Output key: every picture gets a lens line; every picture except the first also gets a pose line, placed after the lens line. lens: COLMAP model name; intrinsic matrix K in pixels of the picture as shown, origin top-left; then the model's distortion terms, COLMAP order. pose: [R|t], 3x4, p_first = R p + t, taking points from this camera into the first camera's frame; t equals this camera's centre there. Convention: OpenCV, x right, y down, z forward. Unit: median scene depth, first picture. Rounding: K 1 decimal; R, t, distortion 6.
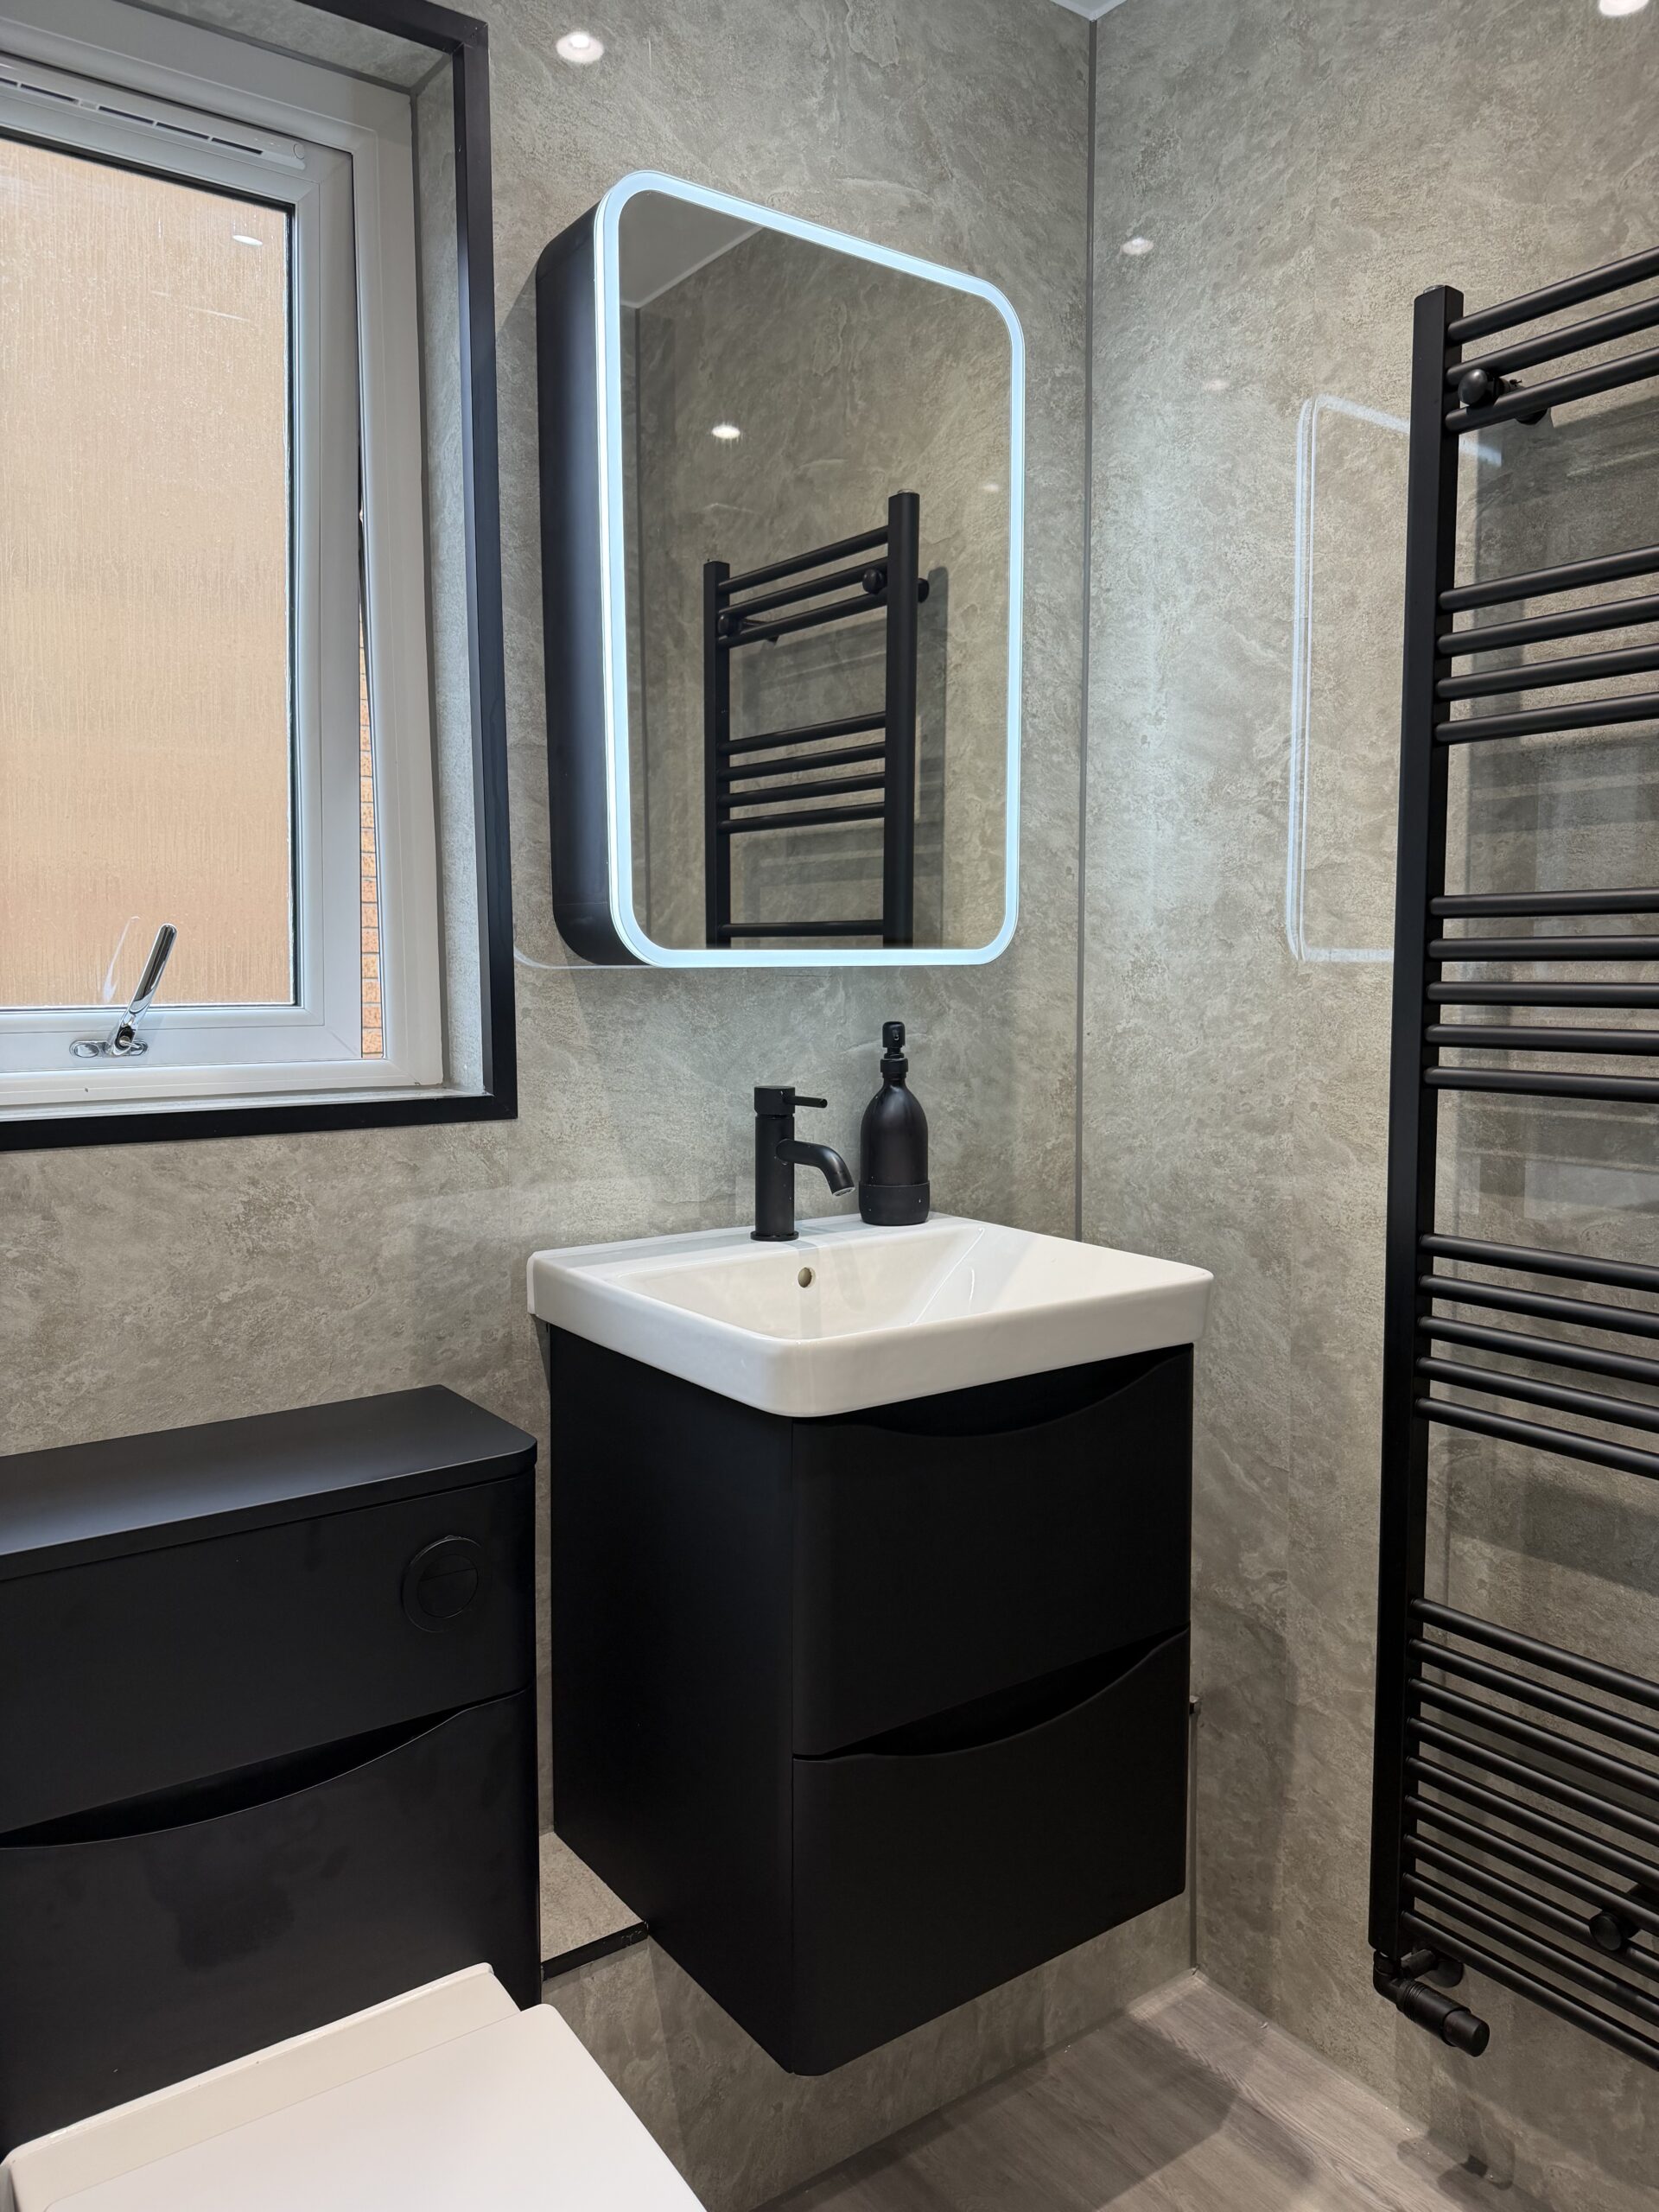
lens RADIAL K [[1553.1, 0, 834.6], [0, 1553.1, 1118.0], [0, 0, 1]] dist [0.014359, -0.023186]
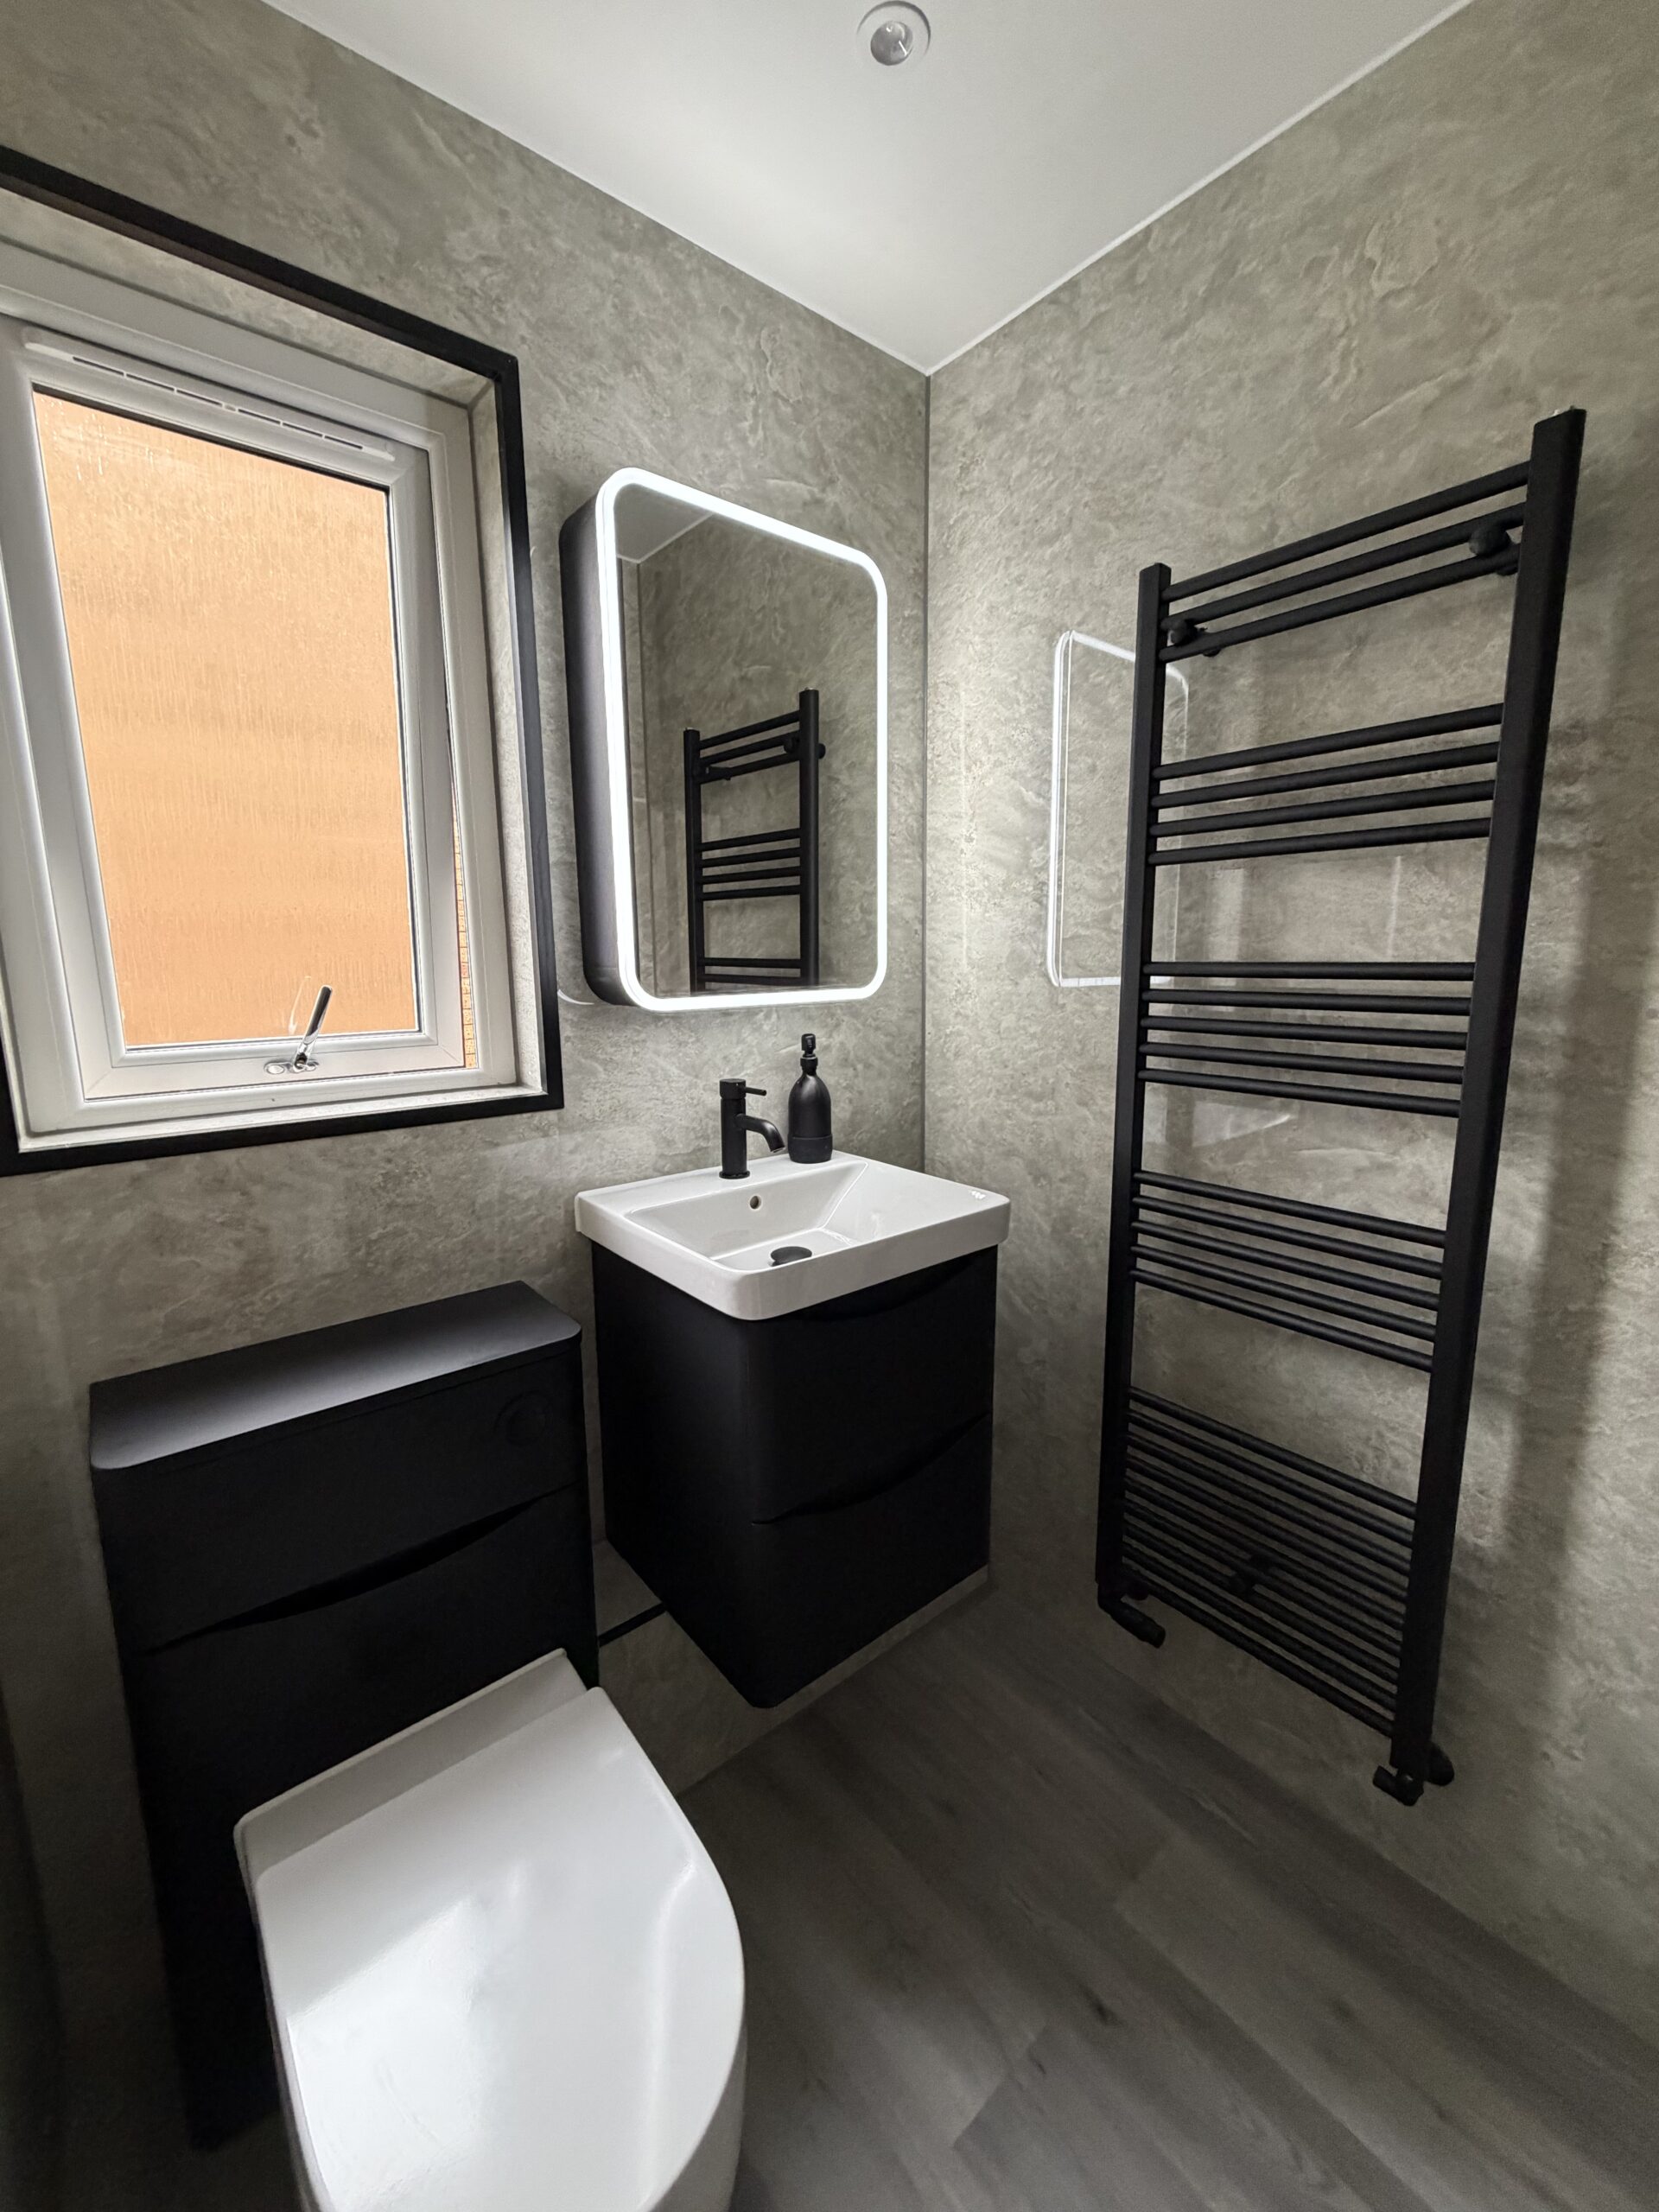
lens RADIAL K [[875.4, 0, 829.5], [0, 875.4, 1106.0], [0, 0, 1]] dist [-0.002296, -0.000172]
pose [[0.997798, -0.016815, 0.064155, 0.001816], [0.011941, 0.997066, 0.075615, -0.059822], [-0.065238, -0.074682, 0.995071, 0.105008]]
